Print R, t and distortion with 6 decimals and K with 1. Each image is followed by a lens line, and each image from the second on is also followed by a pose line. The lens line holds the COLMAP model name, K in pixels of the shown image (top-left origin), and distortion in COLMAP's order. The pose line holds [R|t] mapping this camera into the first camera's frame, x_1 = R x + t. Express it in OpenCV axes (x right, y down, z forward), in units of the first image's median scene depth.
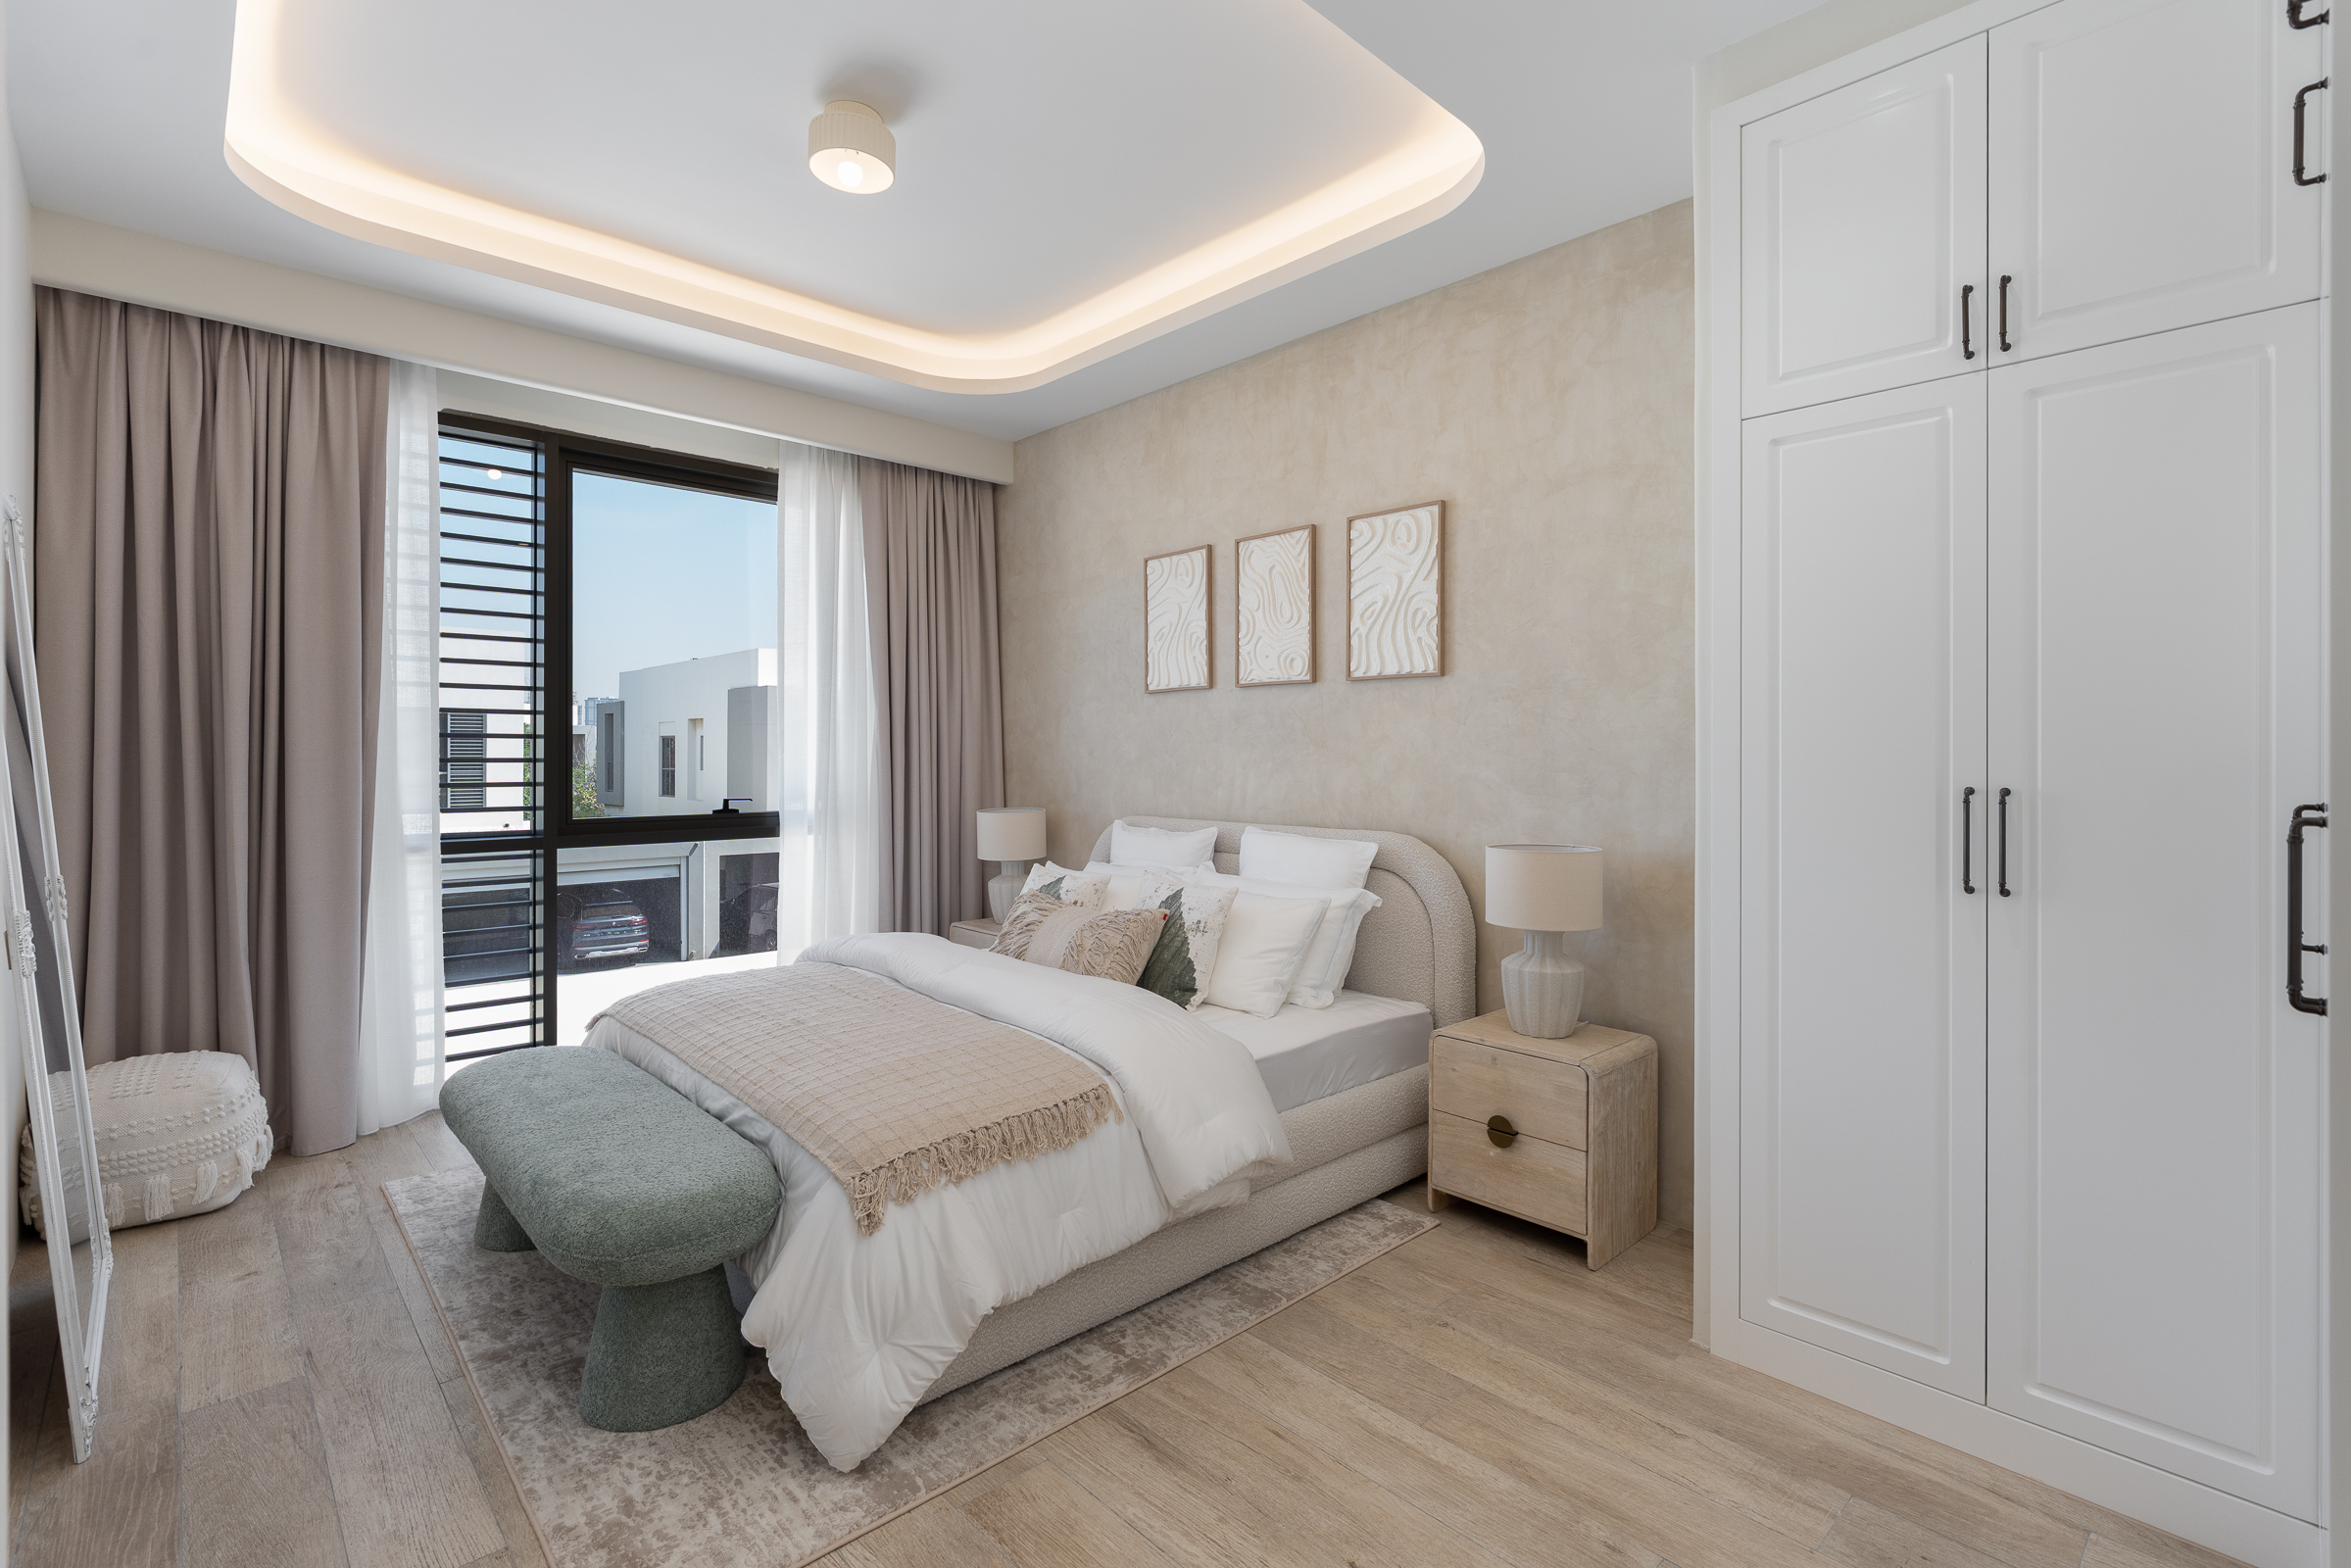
lens RADIAL K [[1062.8, 0, 1177.5], [0, 1062.8, 762.8], [0, 0, 1]] dist [0.001060, -0.000194]
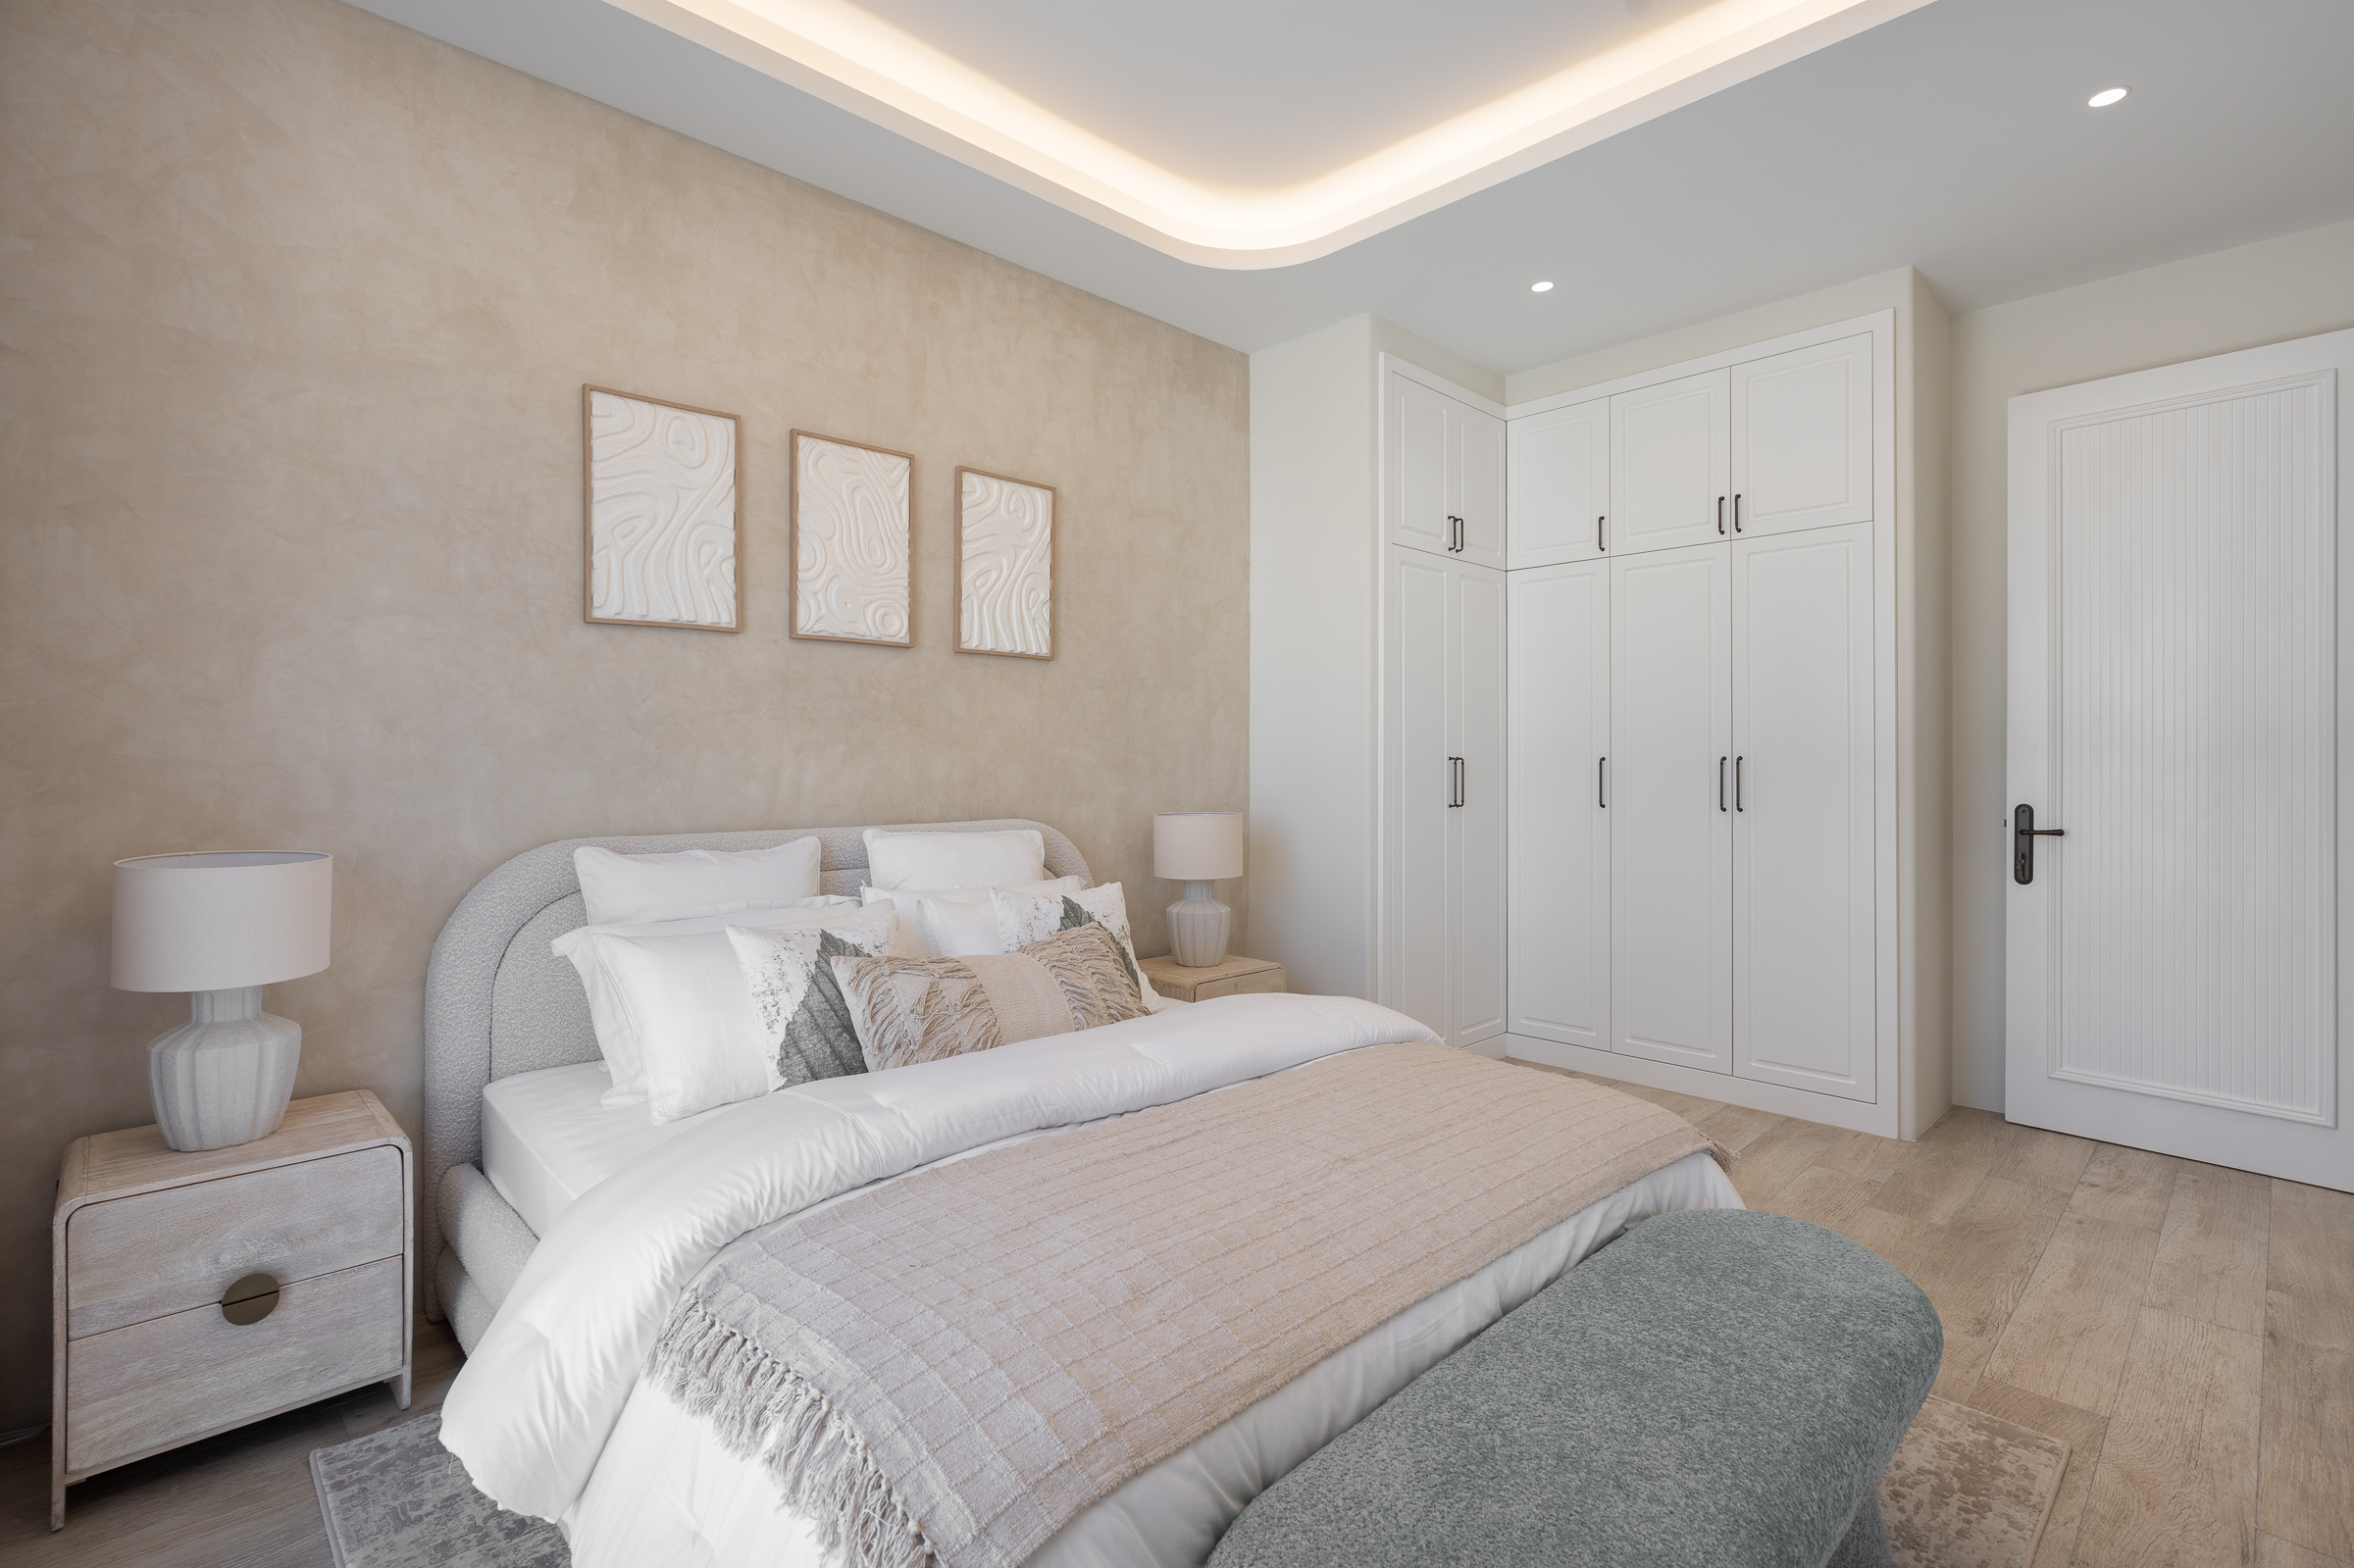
lens RADIAL K [[1084.6, 0, 1179.9], [0, 1084.6, 759.9], [0, 0, 1]] dist [-0.018661, 0.010305]
pose [[-0.009201, -0.007035, 0.999933, -0.745667], [0.000267, 0.999975, 0.007038, 0.005617], [-0.999958, 0.000331, -0.009198, 0.838398]]
